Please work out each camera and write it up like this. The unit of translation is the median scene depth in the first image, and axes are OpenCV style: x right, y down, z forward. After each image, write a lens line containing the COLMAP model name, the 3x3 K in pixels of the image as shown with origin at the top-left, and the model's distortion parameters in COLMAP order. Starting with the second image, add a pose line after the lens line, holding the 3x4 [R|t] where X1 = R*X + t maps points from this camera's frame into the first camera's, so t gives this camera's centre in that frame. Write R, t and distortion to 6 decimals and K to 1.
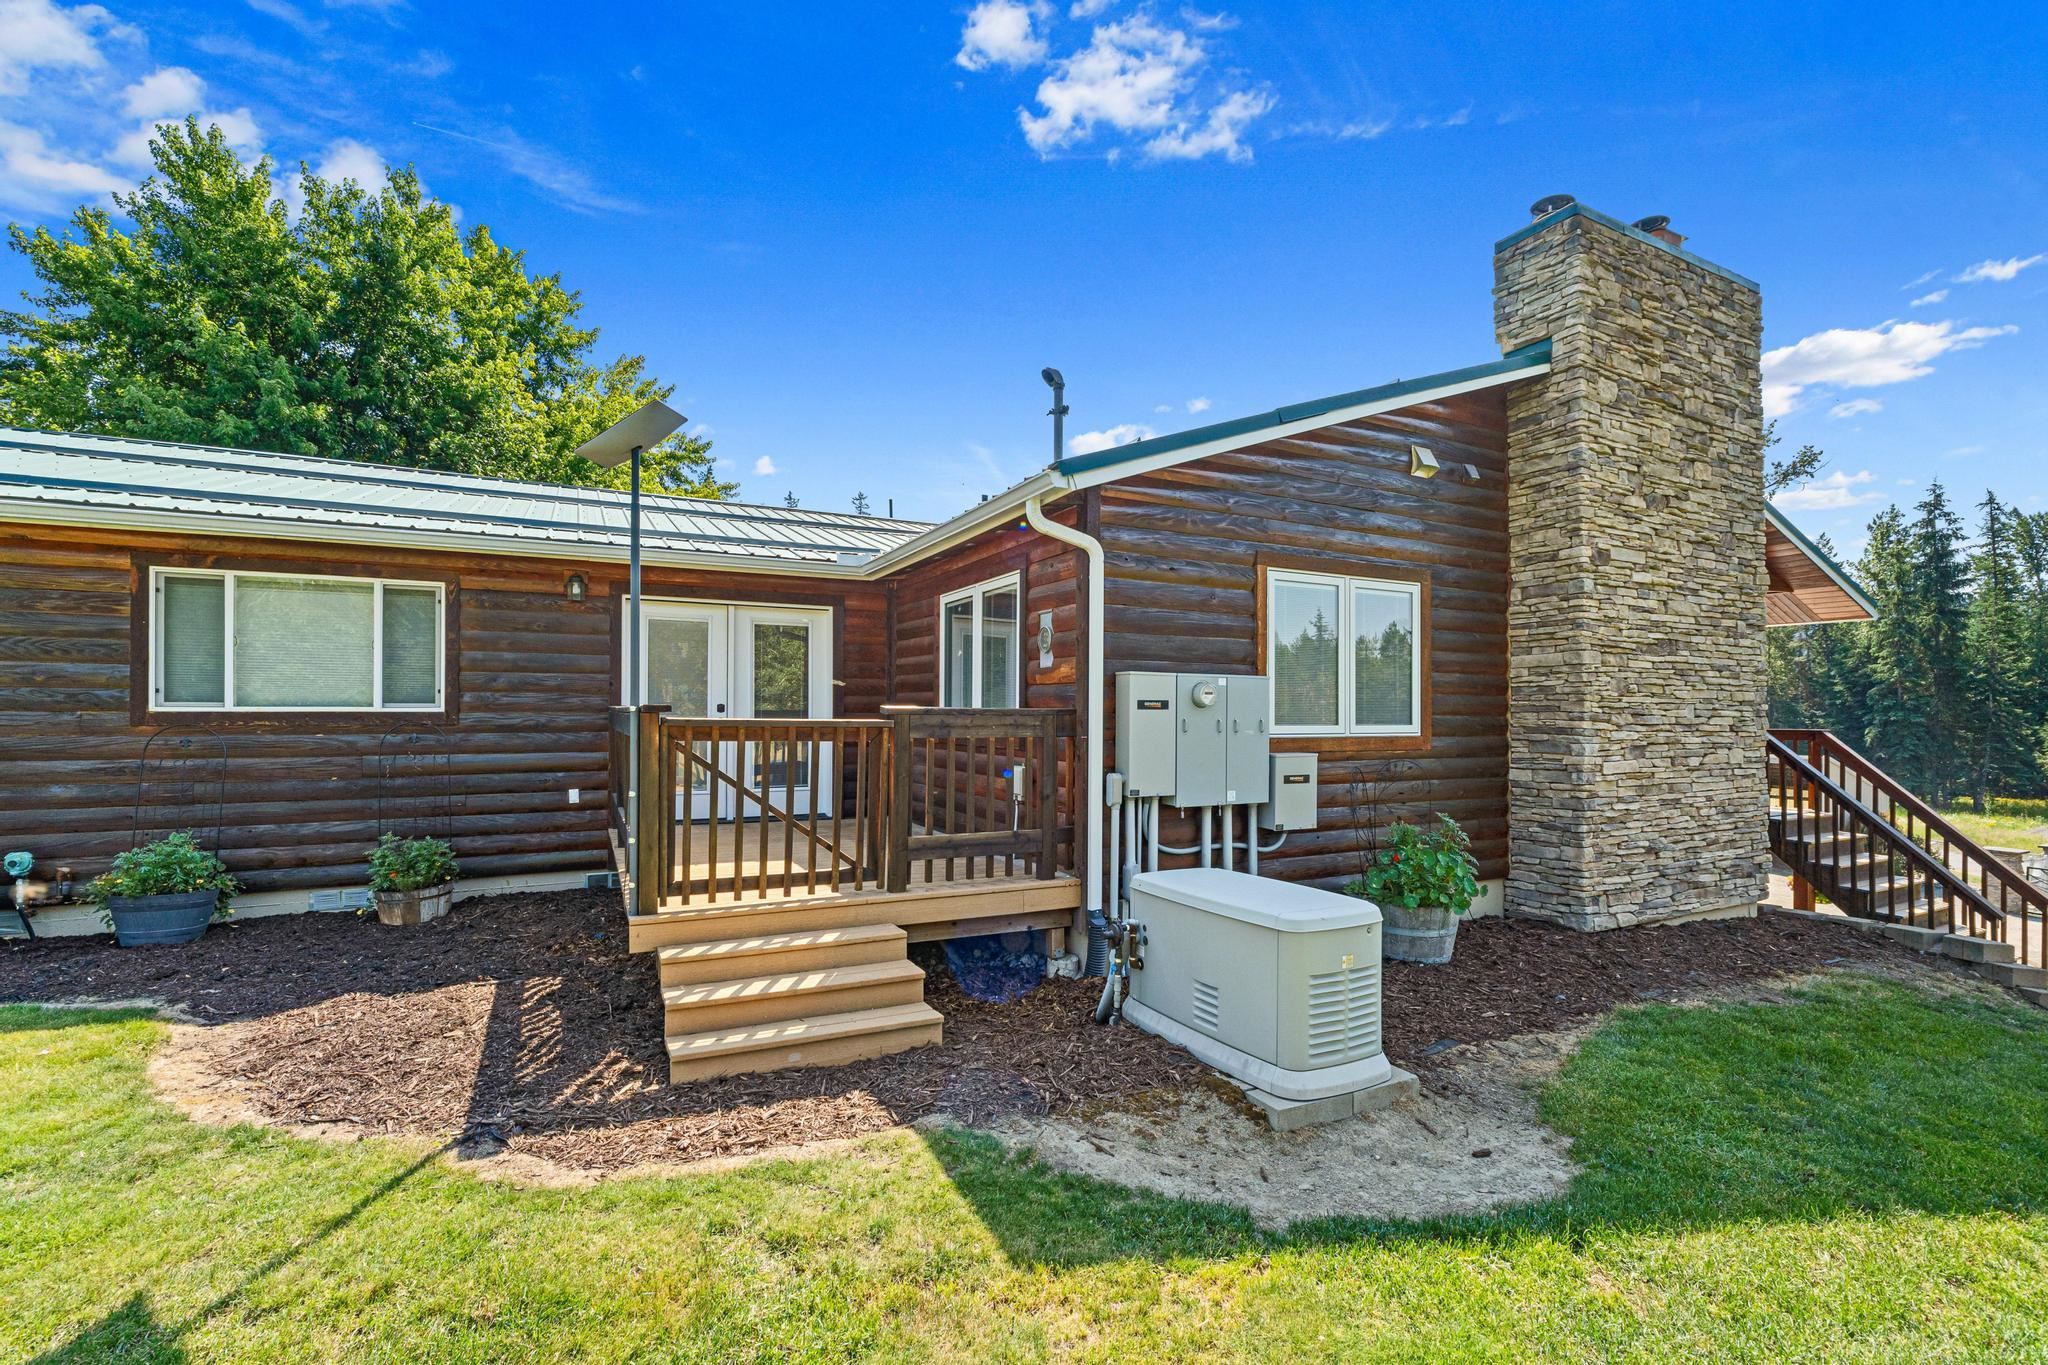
lens RADIAL K [[873.0, 0, 1023.8], [0, 873.0, 710.0], [0, 0, 1]] dist [-0.003340, -0.000352]
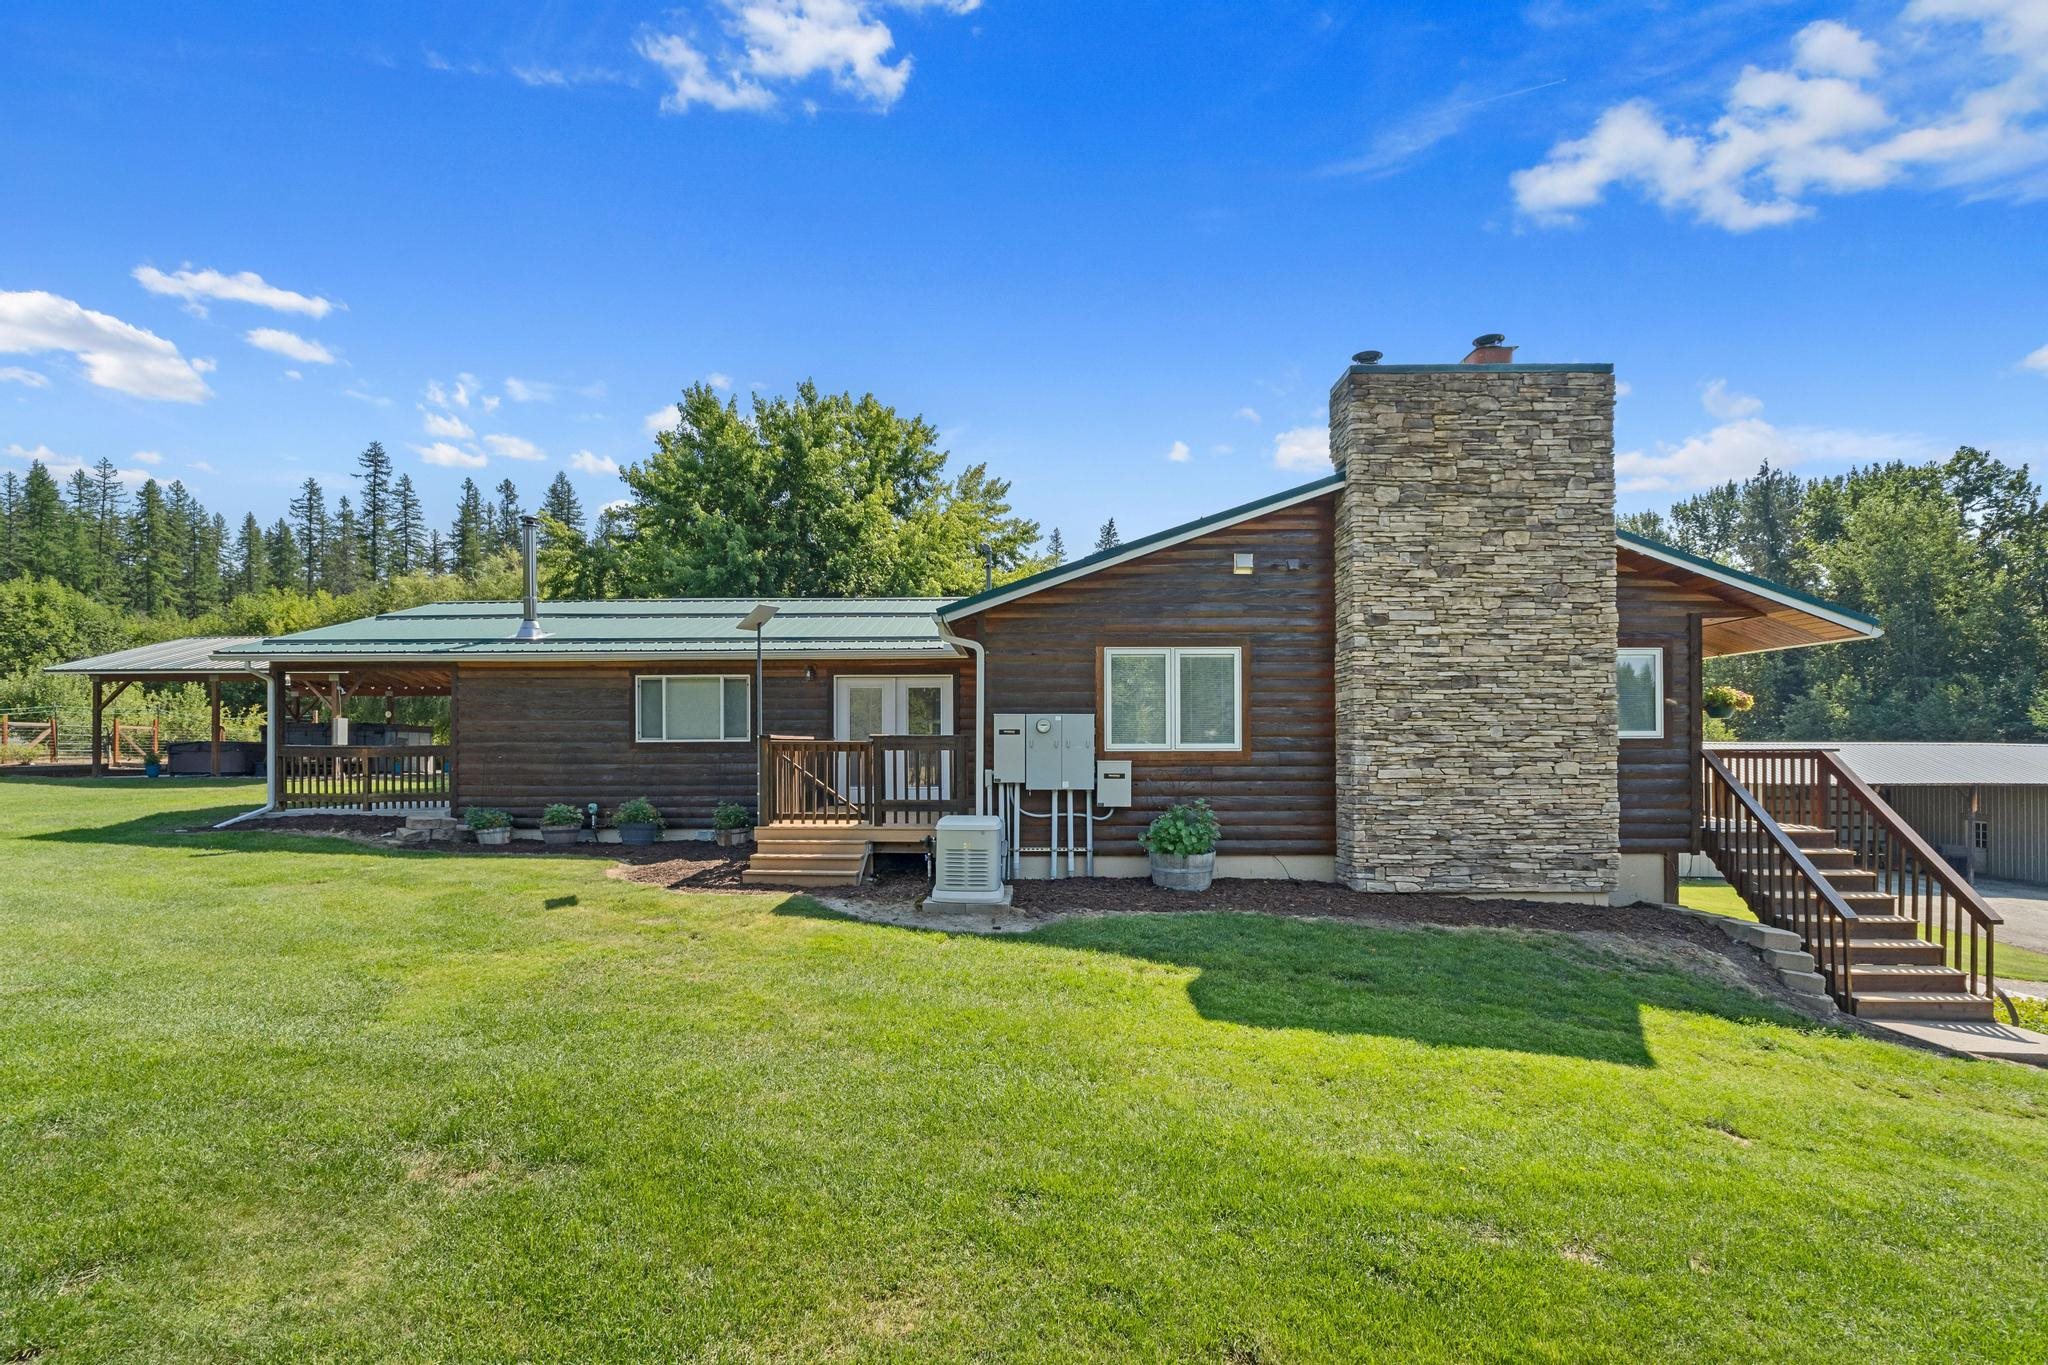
lens RADIAL K [[888.8, 0, 1022.2], [0, 888.8, 754.3], [0, 0, 1]] dist [0.000455, 0.000025]
pose [[0.889648, -0.003498, -0.456633, 0.797575], [0.007364, 0.999951, 0.006686, 0.022328], [0.456587, -0.009311, 0.889630, -0.493052]]
